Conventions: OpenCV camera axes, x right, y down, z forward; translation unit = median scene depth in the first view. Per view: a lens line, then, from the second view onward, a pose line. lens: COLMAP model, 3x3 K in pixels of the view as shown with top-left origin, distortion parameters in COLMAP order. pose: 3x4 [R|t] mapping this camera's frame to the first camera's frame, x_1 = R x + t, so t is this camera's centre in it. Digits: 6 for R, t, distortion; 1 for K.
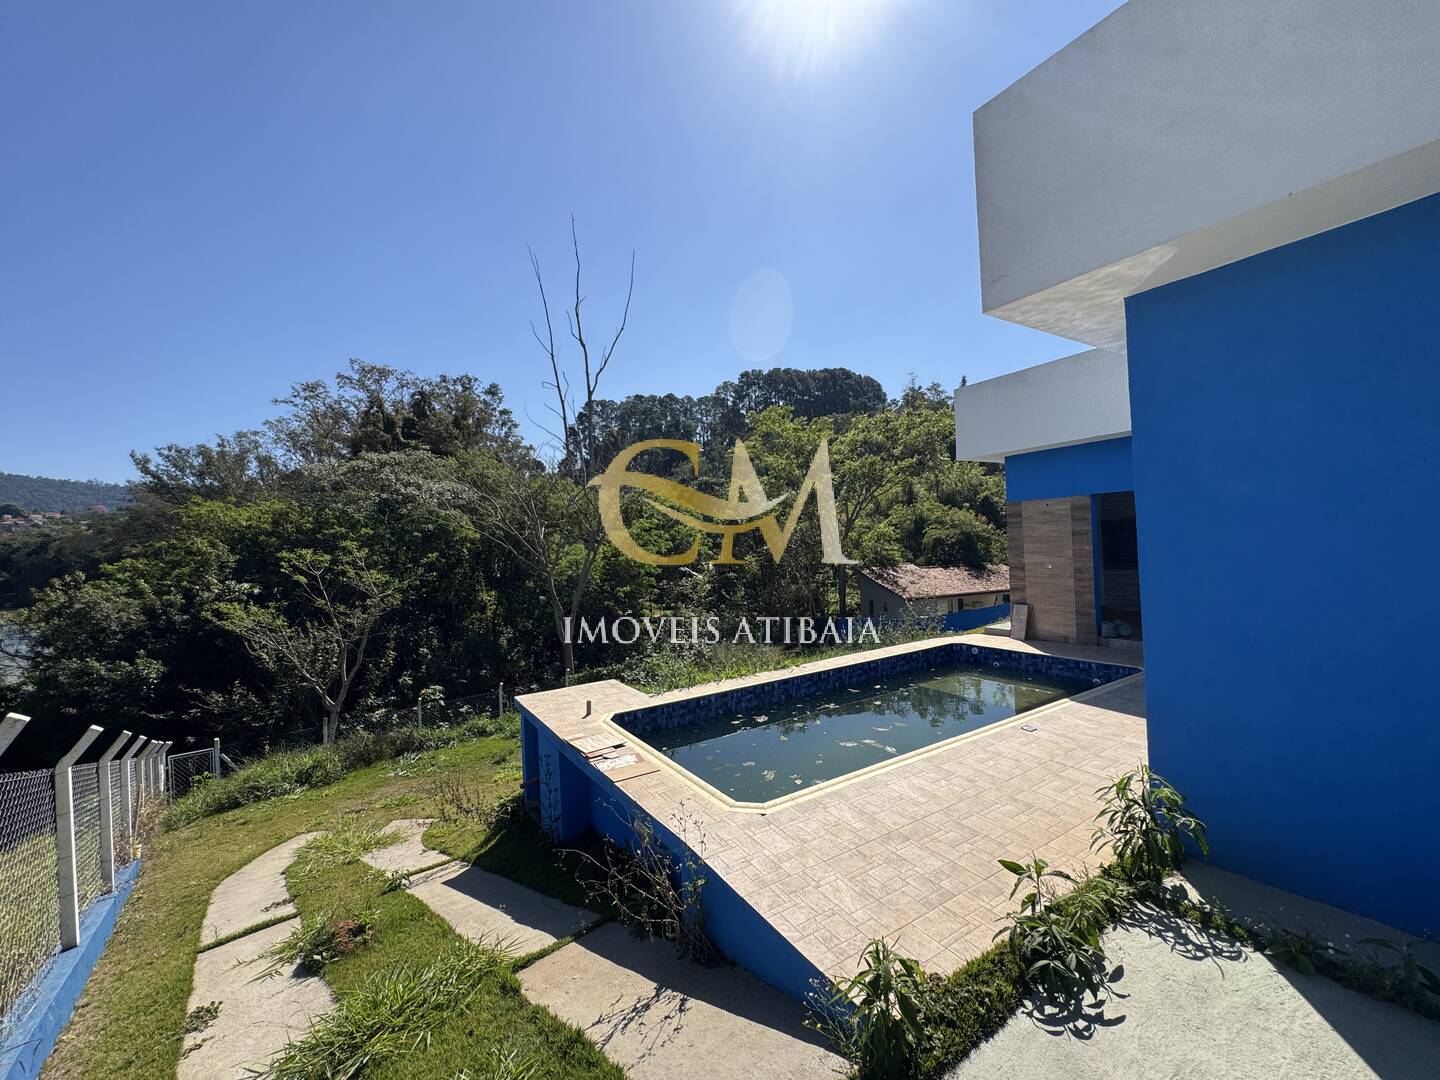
lens RADIAL K [[576.1, 0, 717.5], [0, 576.1, 539.3], [0, 0, 1]] dist [-0.000772, -0.000145]
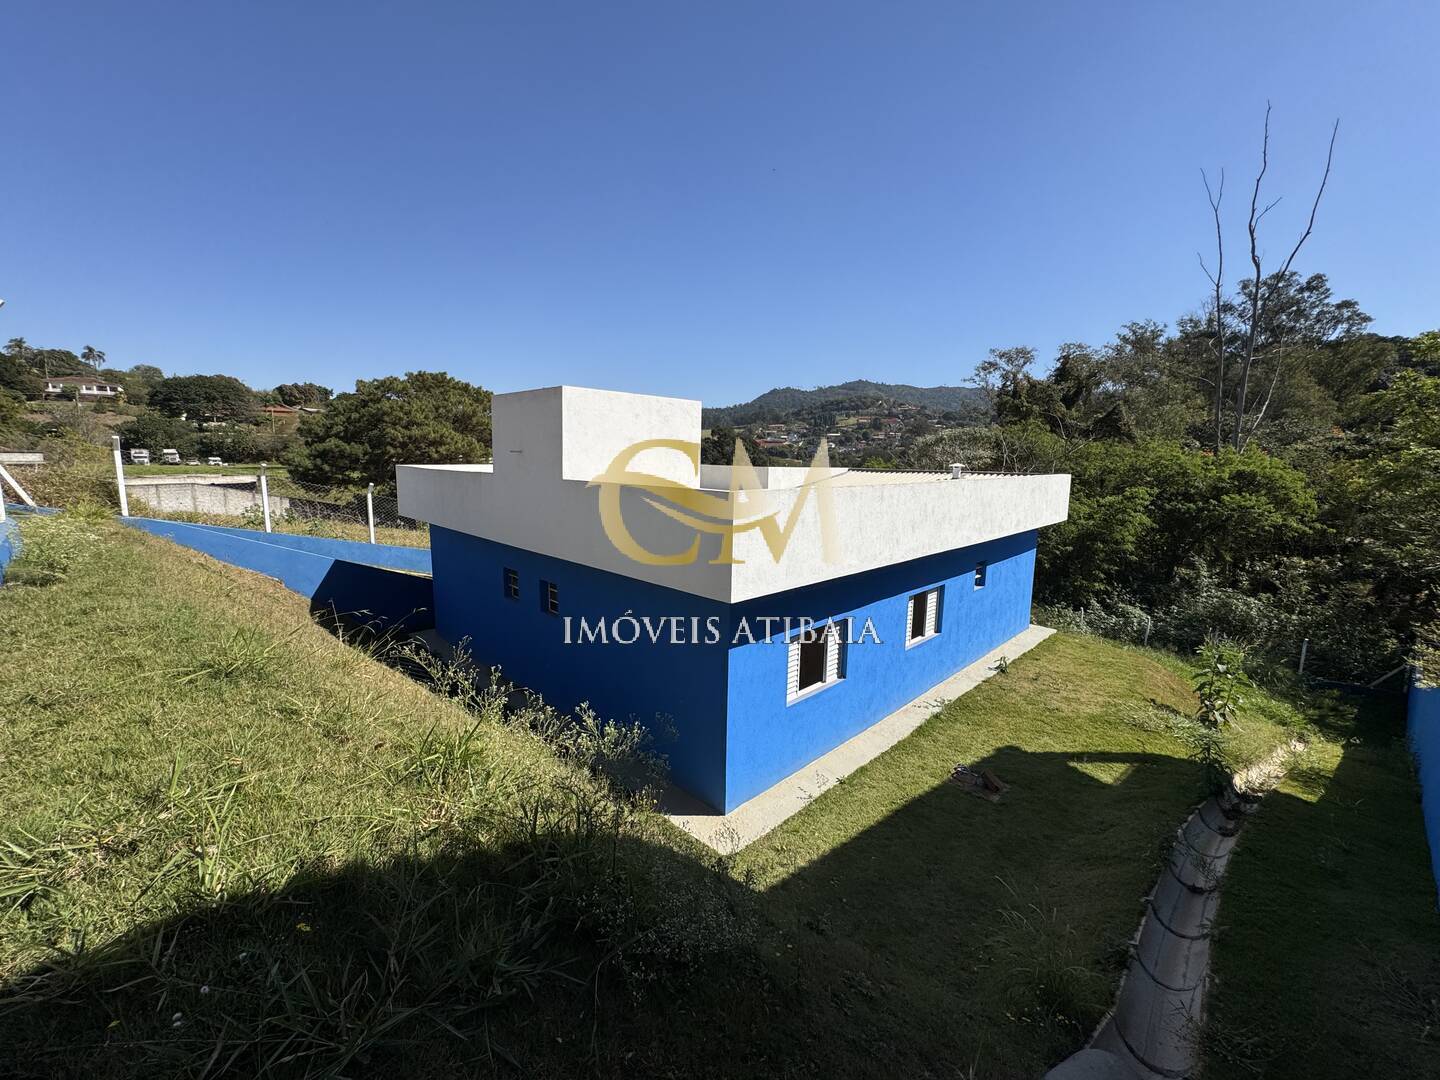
lens RADIAL K [[579.0, 0, 717.0], [0, 579.0, 540.8], [0, 0, 1]] dist [-0.003717, -0.000576]
pose [[0.221864, 0.191078, -0.956172, 2.325338], [-0.023344, 0.981371, 0.190697, -0.395818], [0.974798, -0.019988, 0.222191, 0.136268]]
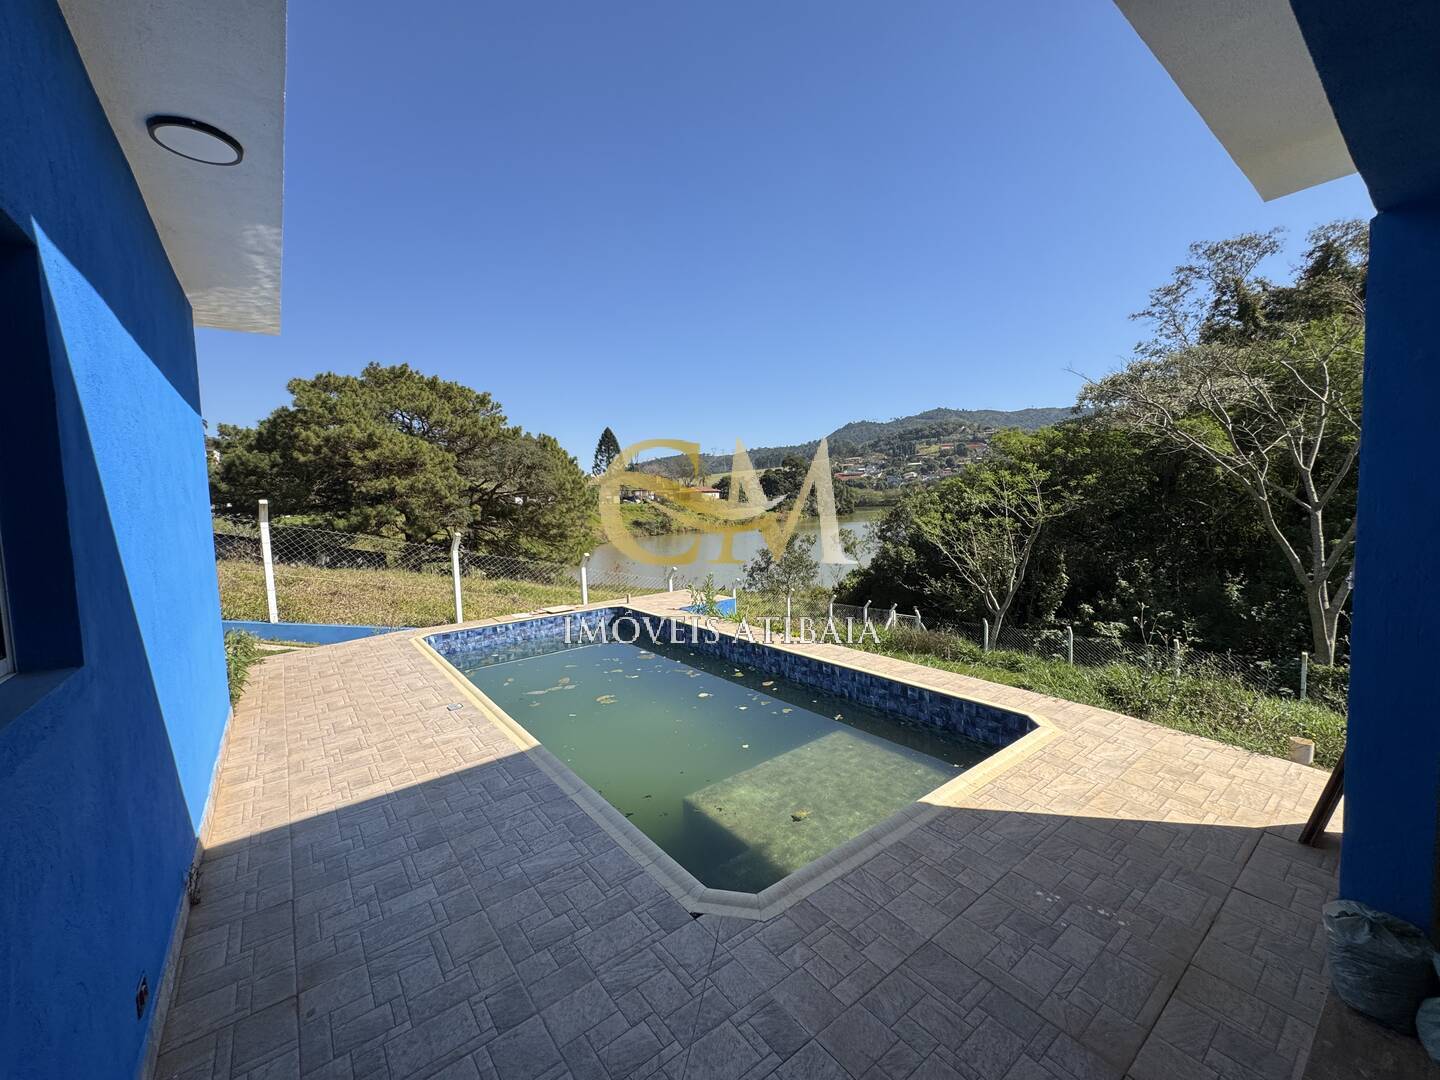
lens RADIAL K [[577.0, 0, 719.0], [0, 577.0, 539.9], [0, 0, 1]] dist [-0.002212, 0.000170]
pose [[0.096850, 0.115233, -0.988606, 0.739527], [0.035323, 0.992252, 0.119118, -0.004772], [0.994672, -0.046458, 0.092029, 0.697516]]
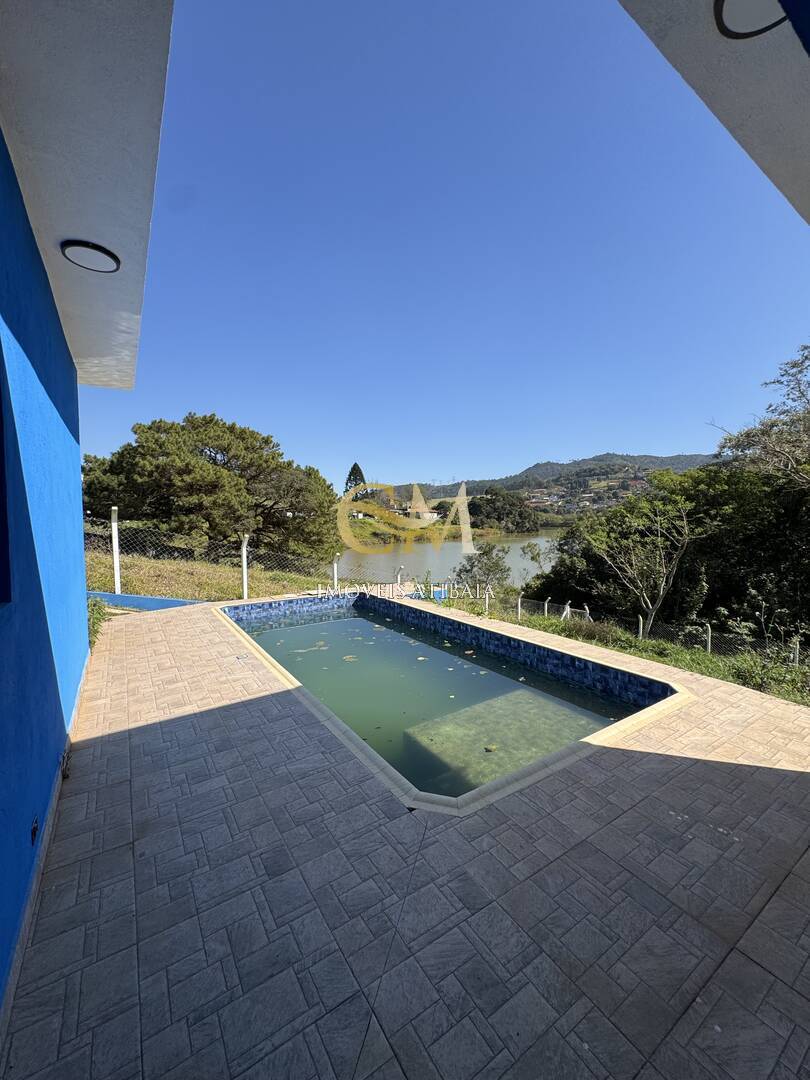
lens RADIAL K [[432.8, 0, 406.6], [0, 432.8, 539.0], [0, 0, 1]] dist [-0.002212, 0.000170]
pose [[0.026880, 0.096221, -0.994997, 0.749345], [0.010445, 0.995275, 0.096531, 0.000532], [0.999584, -0.012988, 0.025748, 0.695895]]
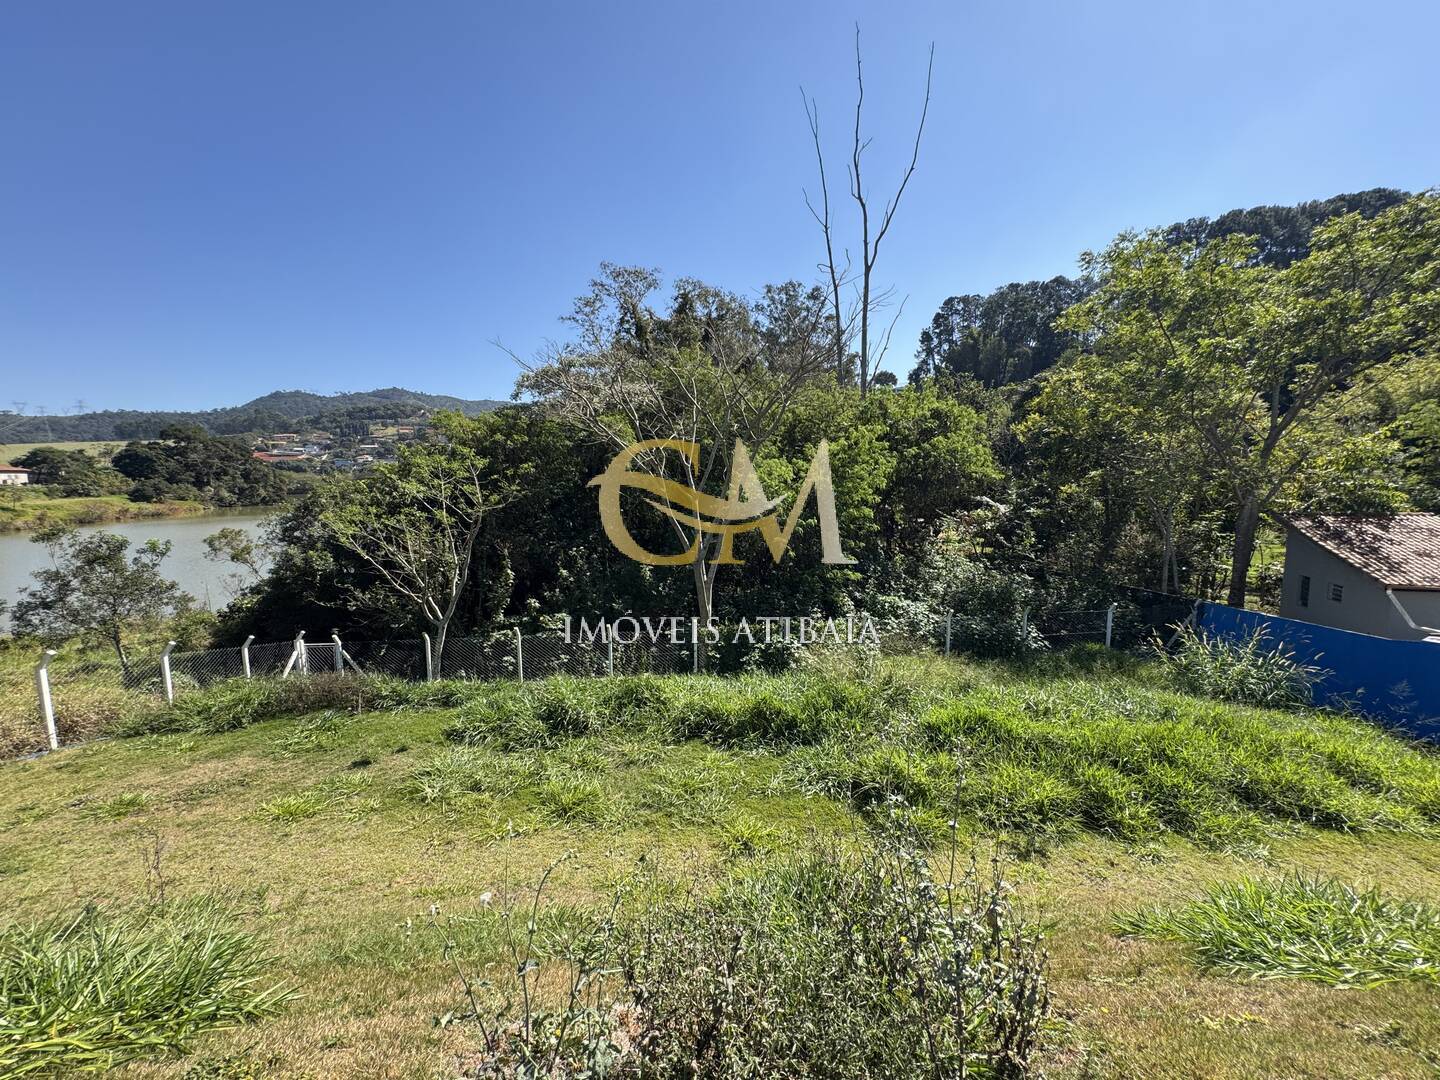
lens RADIAL K [[576.1, 0, 717.5], [0, 576.1, 539.3], [0, 0, 1]] dist [-0.000772, -0.000145]
pose [[0.817940, 0.101748, -0.566235, 0.465107], [-0.021252, 0.988908, 0.146999, 0.009674], [0.574911, -0.108203, 0.811030, 0.974661]]
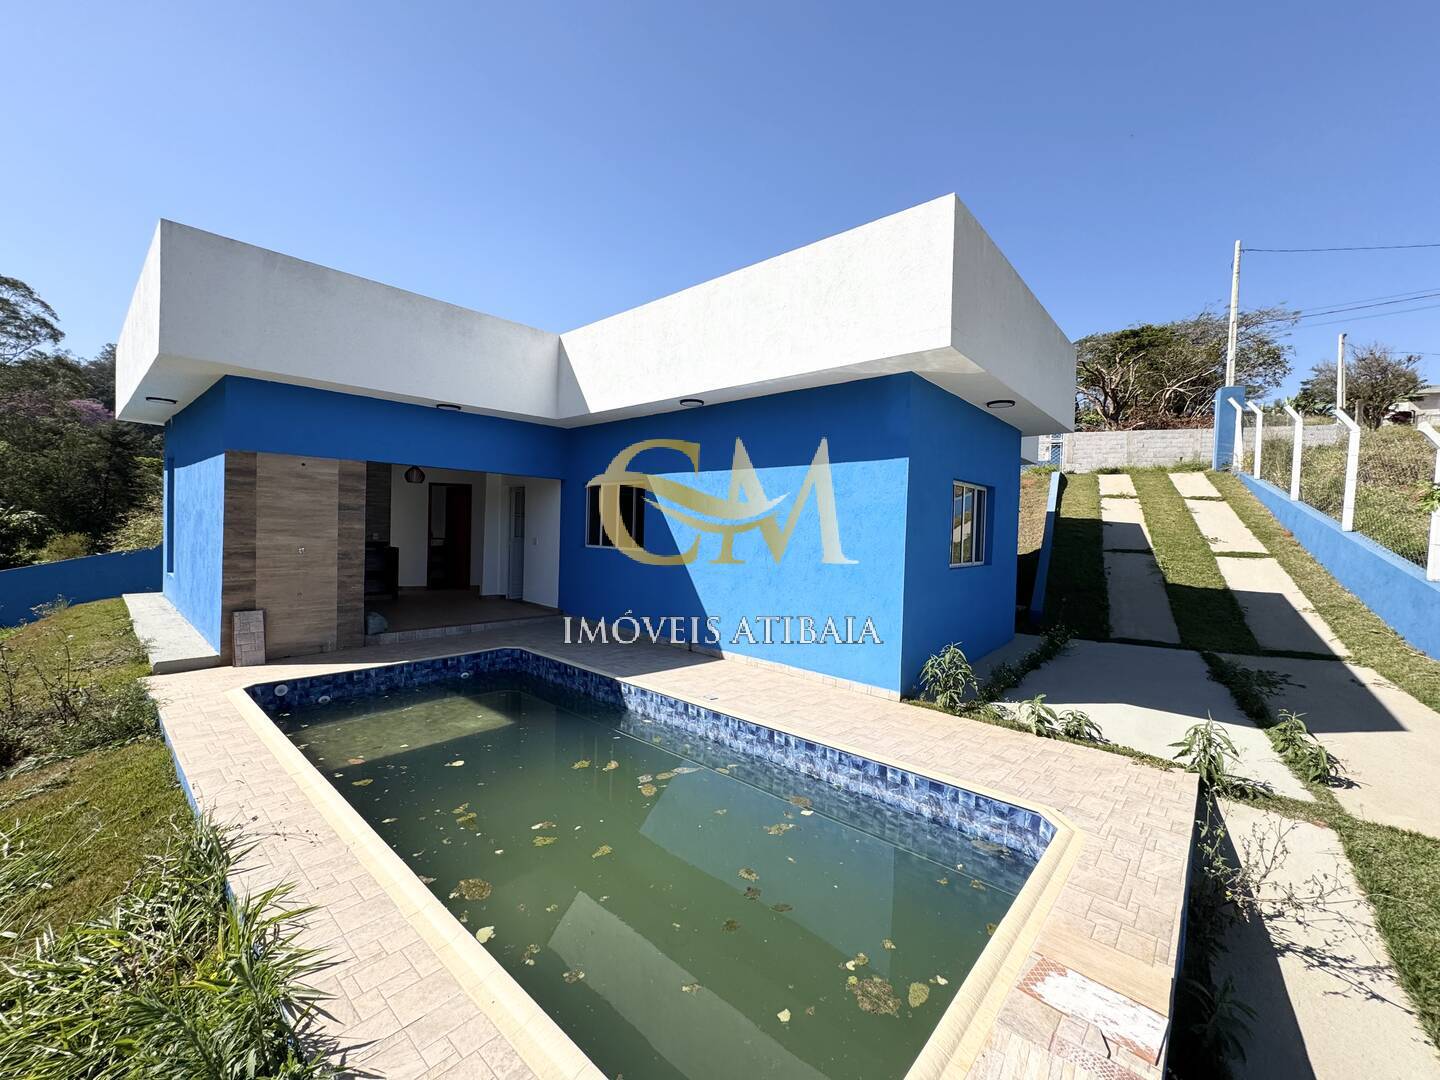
lens RADIAL K [[576.1, 0, 717.5], [0, 576.1, 539.3], [0, 0, 1]] dist [-0.000772, -0.000145]
pose [[-0.277135, 0.015736, 0.960702, -0.240241], [-0.020753, 0.999535, -0.022359, 0.036248], [-0.960607, -0.026134, -0.276679, 0.673248]]
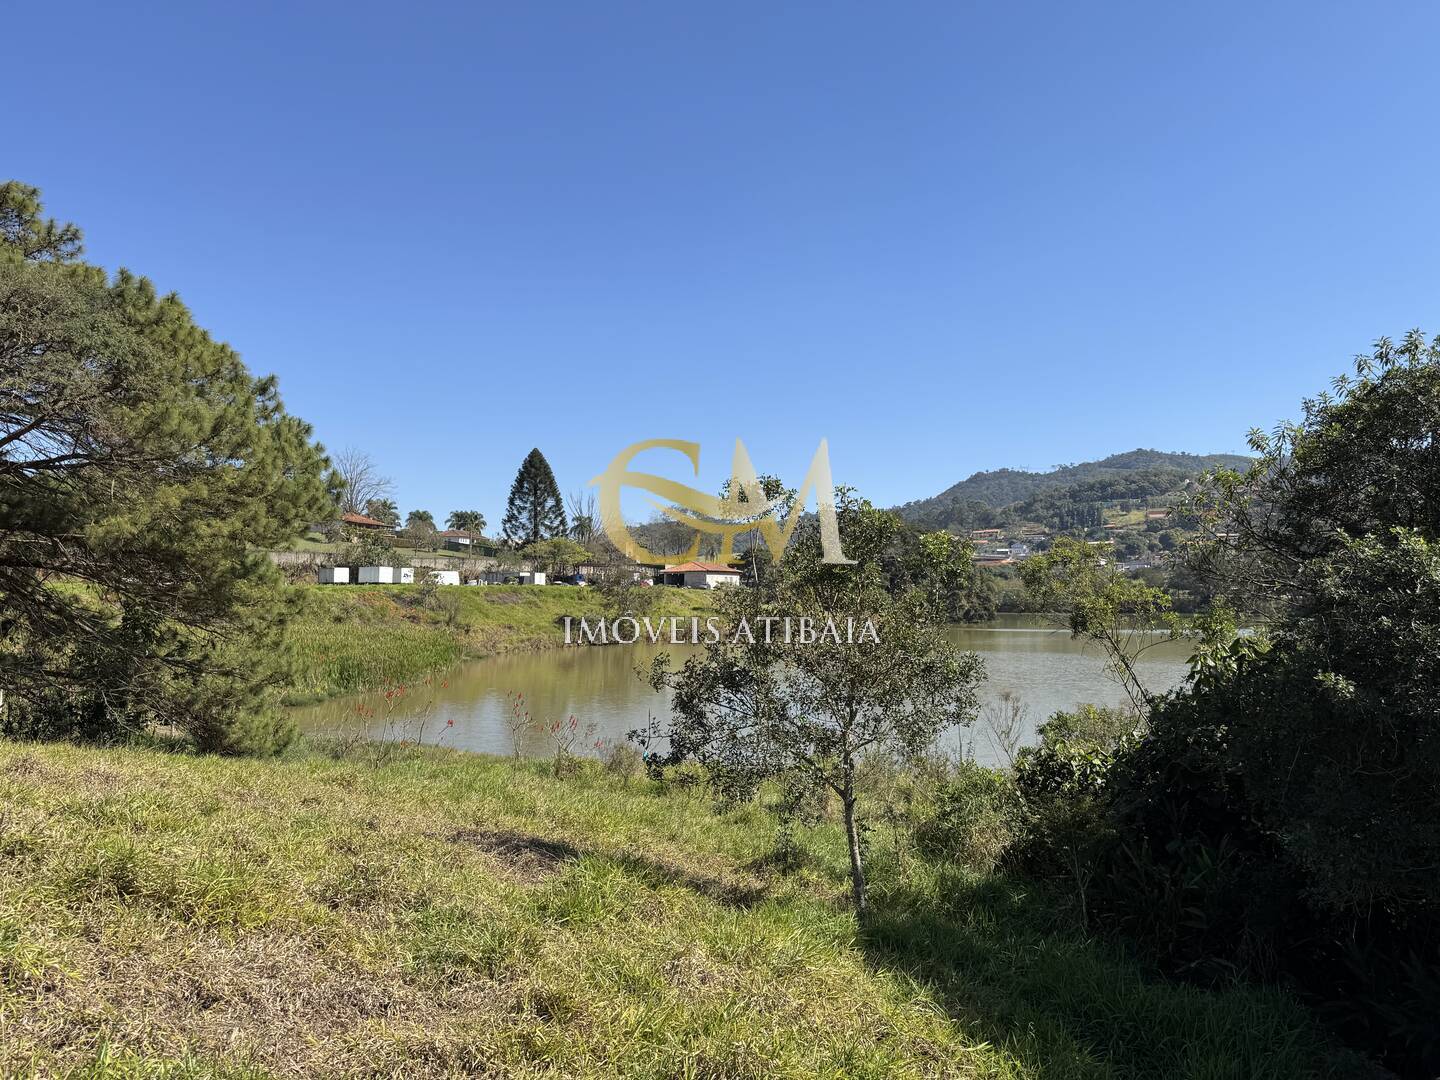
lens RADIAL K [[998.1, 0, 730.1], [0, 998.1, 538.8], [0, 0, 1]] dist [0.096019, -0.001584]
pose [[0.075680, -0.013941, -0.997035, -1.082972], [0.009916, 0.999863, -0.013228, 0.380548], [0.997083, -0.008886, 0.075807, 1.116257]]
